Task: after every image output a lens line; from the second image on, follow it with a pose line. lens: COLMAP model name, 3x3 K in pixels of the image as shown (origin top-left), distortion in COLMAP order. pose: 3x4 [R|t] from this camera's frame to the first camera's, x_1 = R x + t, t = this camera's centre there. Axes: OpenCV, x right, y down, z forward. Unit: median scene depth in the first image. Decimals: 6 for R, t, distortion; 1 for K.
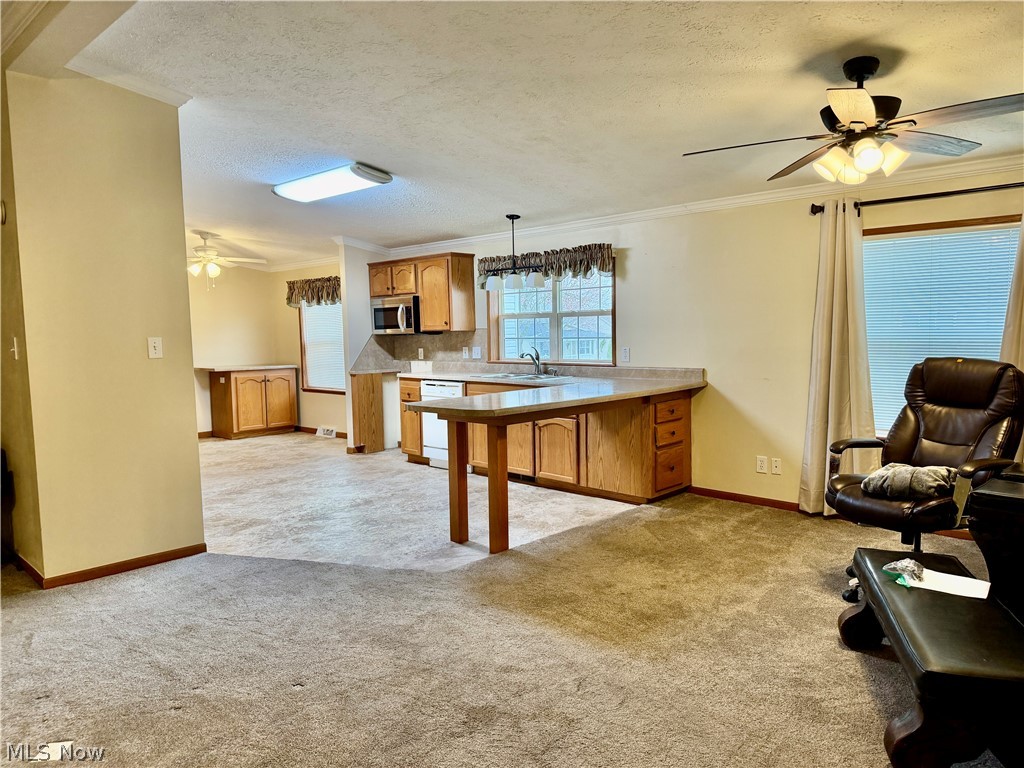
lens RADIAL K [[731.2, 0, 511.1], [0, 731.2, 384.9], [0, 0, 1]] dist [0.018540, -0.016505]
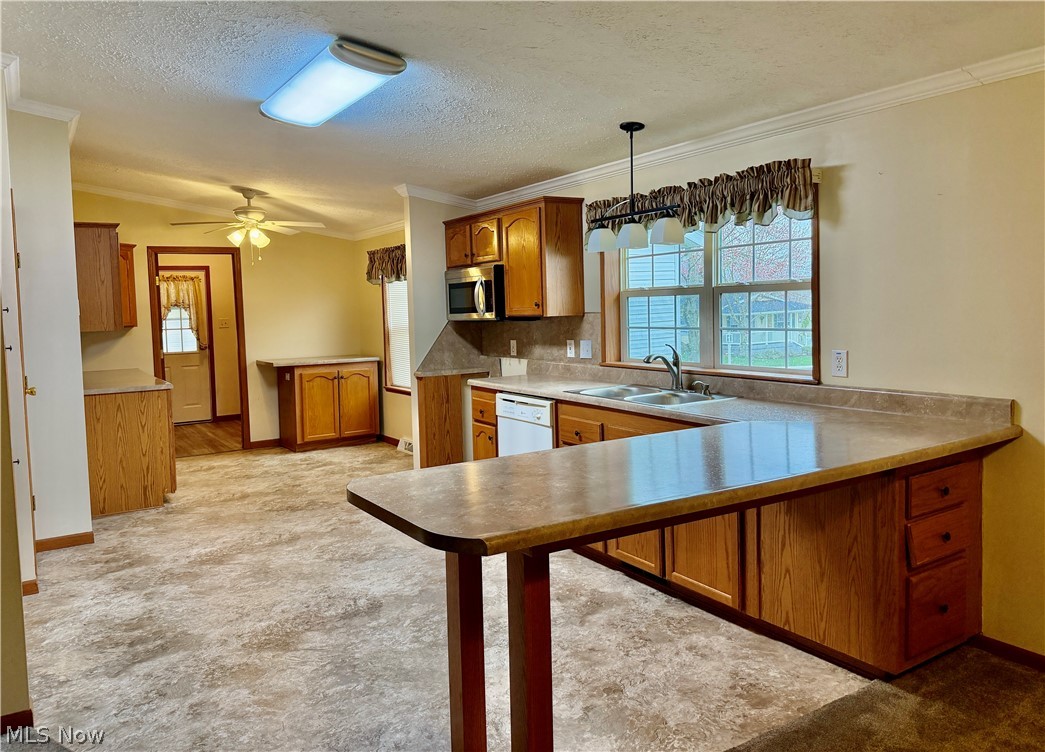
lens RADIAL K [[760.6, 0, 489.0], [0, 760.6, 349.6], [0, 0, 1]] dist [0.021182, -0.052550]
pose [[0.964957, 0.004591, -0.262367, 0.052345], [-0.007850, 0.999904, -0.011375, -0.040335], [0.262290, 0.013036, 0.964901, 0.369175]]
